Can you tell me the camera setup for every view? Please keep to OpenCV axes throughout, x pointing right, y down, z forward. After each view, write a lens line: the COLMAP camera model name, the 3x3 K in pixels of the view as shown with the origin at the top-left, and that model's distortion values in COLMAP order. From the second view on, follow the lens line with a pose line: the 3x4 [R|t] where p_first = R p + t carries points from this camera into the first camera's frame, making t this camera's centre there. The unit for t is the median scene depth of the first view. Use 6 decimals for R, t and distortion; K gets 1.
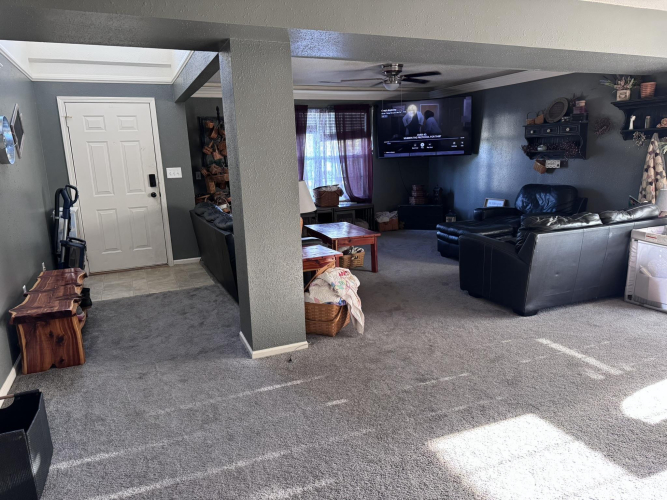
lens RADIAL K [[464.8, 0, 332.6], [0, 464.8, 254.5], [0, 0, 1]] dist [0.025479, -0.002648]
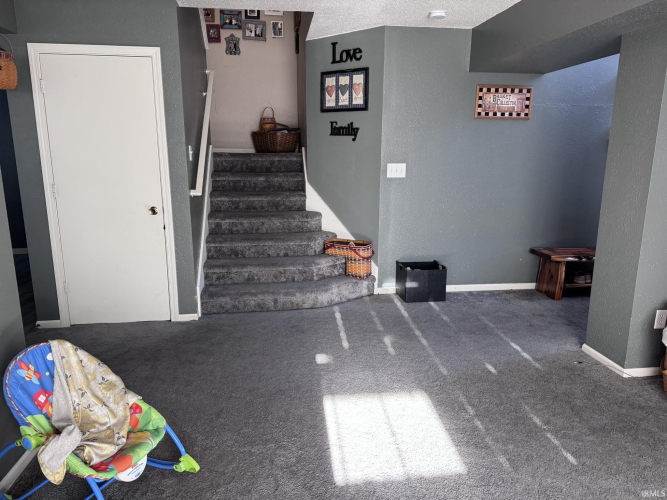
lens RADIAL K [[464.8, 0, 332.6], [0, 464.8, 254.5], [0, 0, 1]] dist [0.025479, -0.002648]
pose [[-0.287774, 0.230931, -0.929439, 0.812395], [-0.212631, 0.930864, 0.297119, -0.142989], [0.933796, 0.283130, -0.218775, 0.600862]]
